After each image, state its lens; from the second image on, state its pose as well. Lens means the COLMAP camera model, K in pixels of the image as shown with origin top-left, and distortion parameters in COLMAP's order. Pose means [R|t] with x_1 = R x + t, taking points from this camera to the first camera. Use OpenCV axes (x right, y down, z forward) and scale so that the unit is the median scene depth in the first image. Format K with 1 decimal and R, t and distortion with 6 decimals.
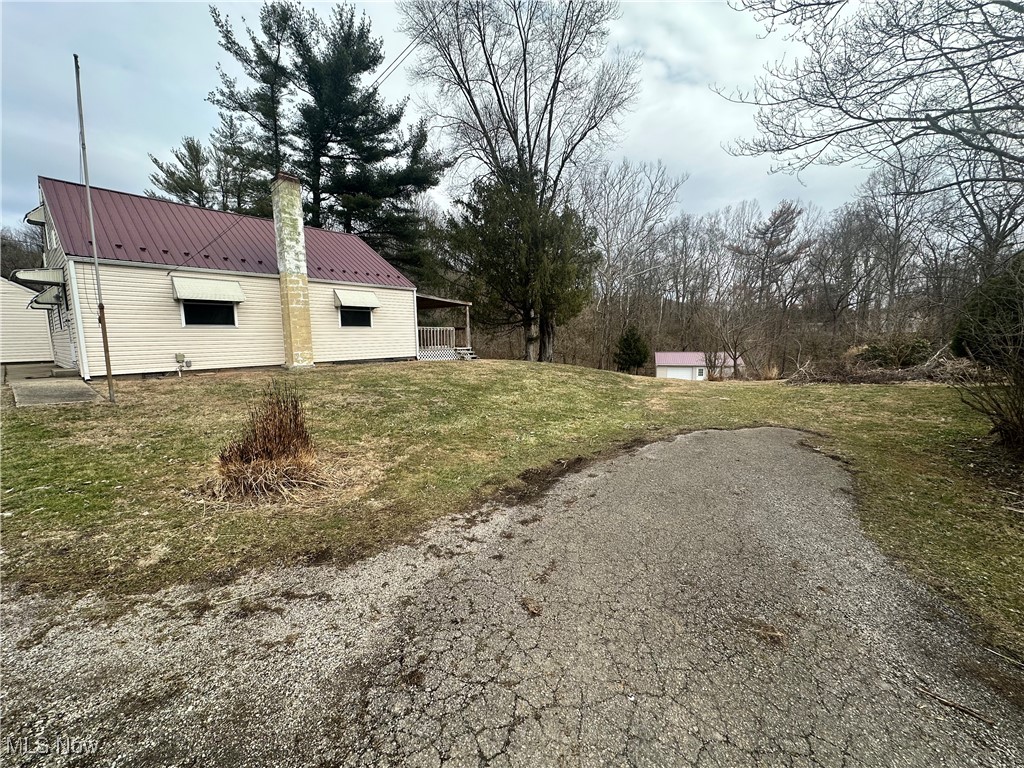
lens RADIAL K [[409.7, 0, 511.0], [0, 409.7, 383.0], [0, 0, 1]] dist [0.000002, 0.001061]
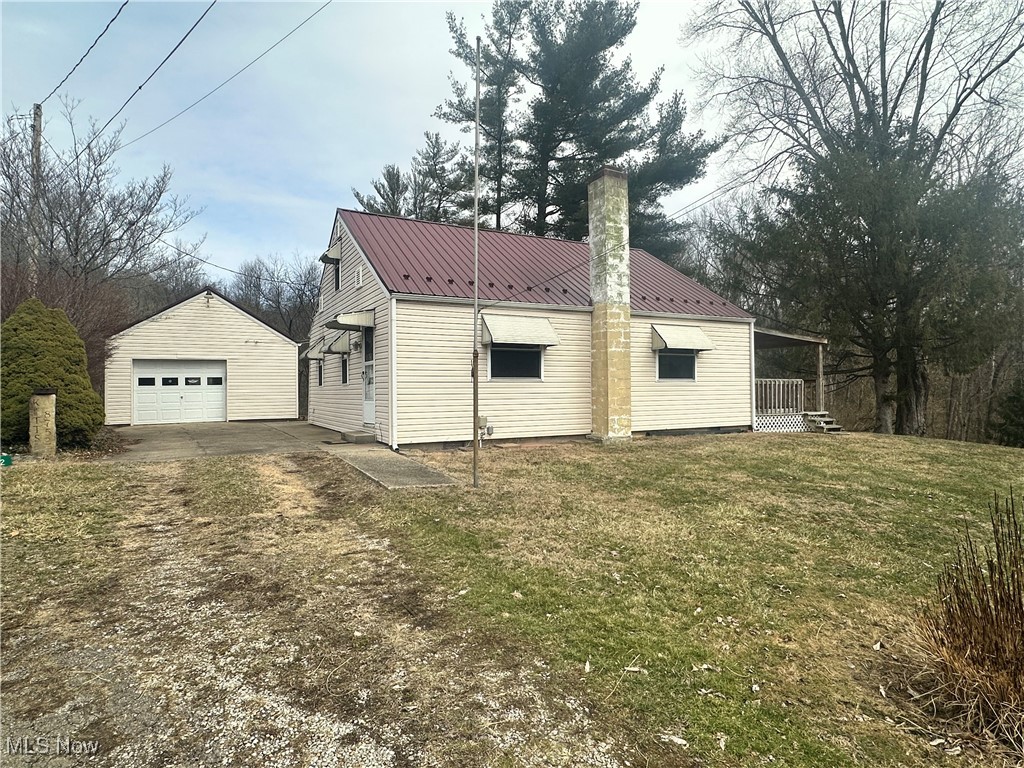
lens RADIAL K [[570.8, 0, 510.7], [0, 570.8, 388.8], [0, 0, 1]] dist [-0.002035, 0.000757]
pose [[0.930377, 0.004797, -0.366573, -0.153489], [-0.046747, 0.993304, -0.105647, -0.006066], [0.363612, 0.115428, 0.924372, 0.025930]]
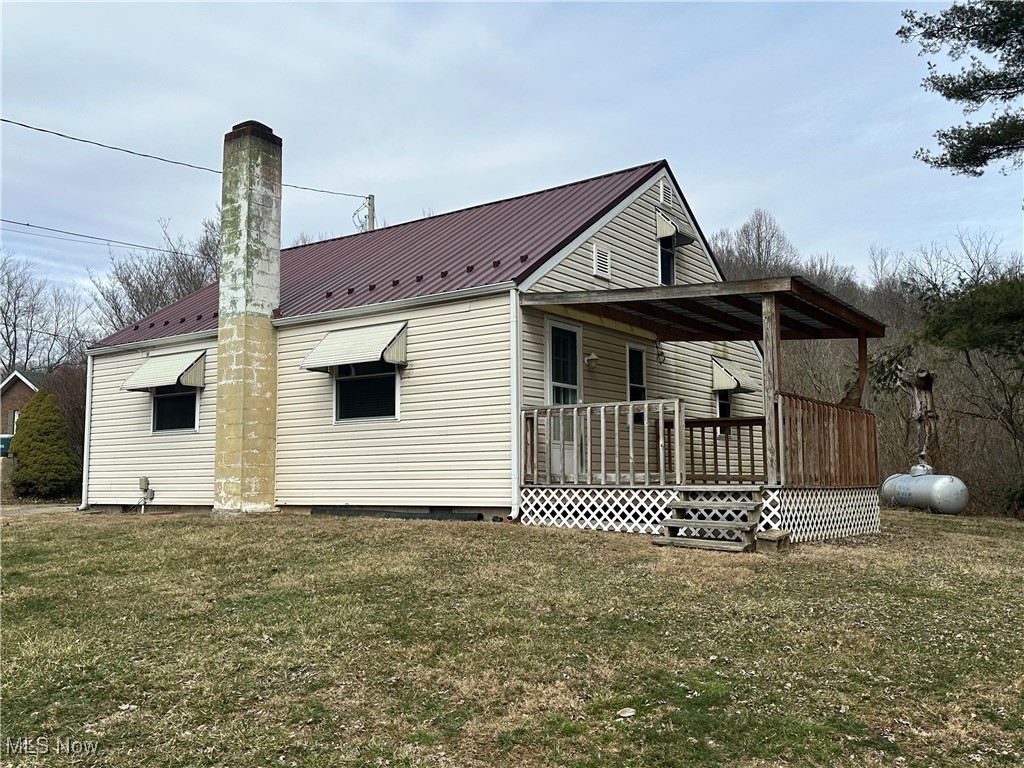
lens RADIAL K [[922.5, 0, 511.2], [0, 922.5, 378.5], [0, 0, 1]] dist [0.086625, 0.002156]
pose [[0.072582, -0.094429, -0.992882, 0.262948], [-0.108739, 0.988824, -0.101992, -0.053963], [0.991417, 0.115368, 0.061503, 0.575864]]
